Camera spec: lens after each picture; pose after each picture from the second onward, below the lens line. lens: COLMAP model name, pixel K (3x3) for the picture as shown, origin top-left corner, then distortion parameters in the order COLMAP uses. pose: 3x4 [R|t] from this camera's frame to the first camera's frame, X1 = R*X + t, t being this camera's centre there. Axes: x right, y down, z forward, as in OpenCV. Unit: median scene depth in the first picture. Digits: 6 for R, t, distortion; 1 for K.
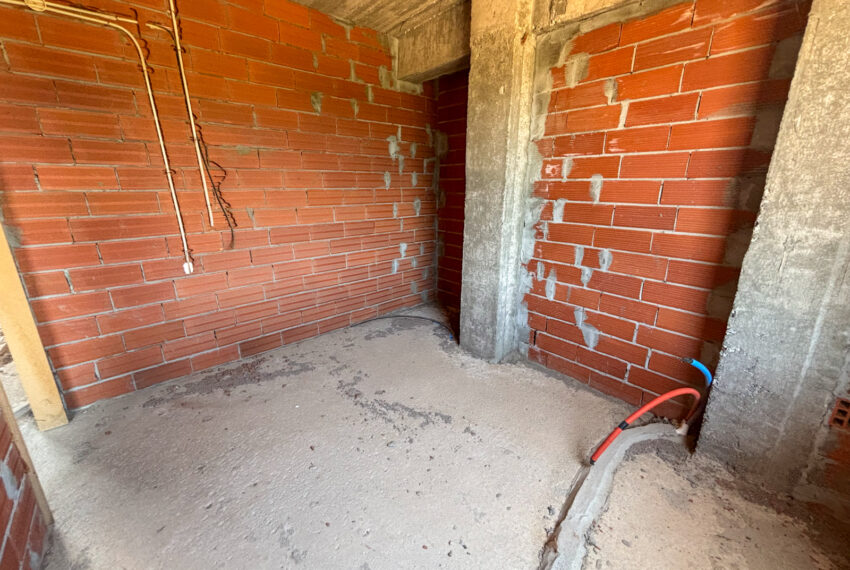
lens RADIAL K [[346.3, 0, 425.1], [0, 346.3, 281.0], [0, 0, 1]] dist [-0.000040, -0.000969]
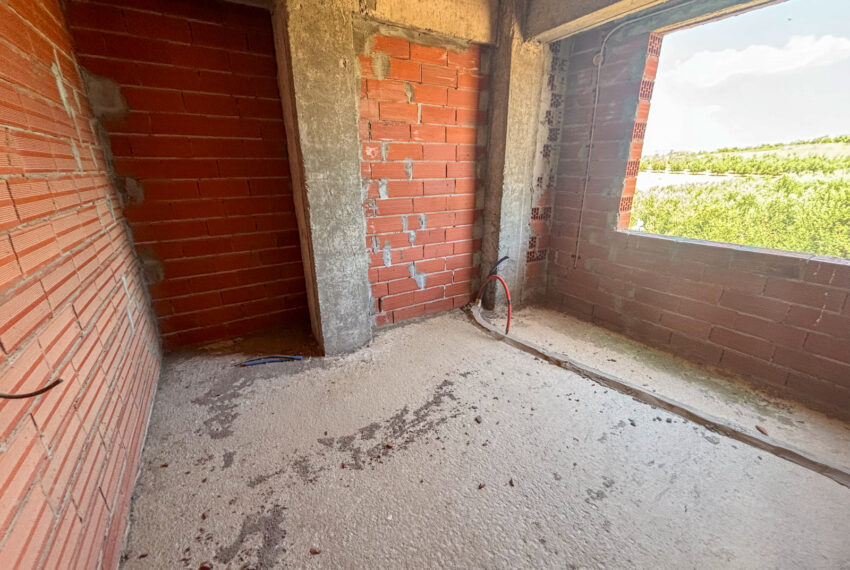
lens RADIAL K [[345.6, 0, 424.5], [0, 345.6, 283.8], [0, 0, 1]] dist [-0.002191, 0.000019]
pose [[0.172802, -0.309097, 0.935200, -0.778409], [0.275962, 0.926648, 0.255280, -0.167002], [-0.945508, 0.213967, 0.245426, 0.665308]]
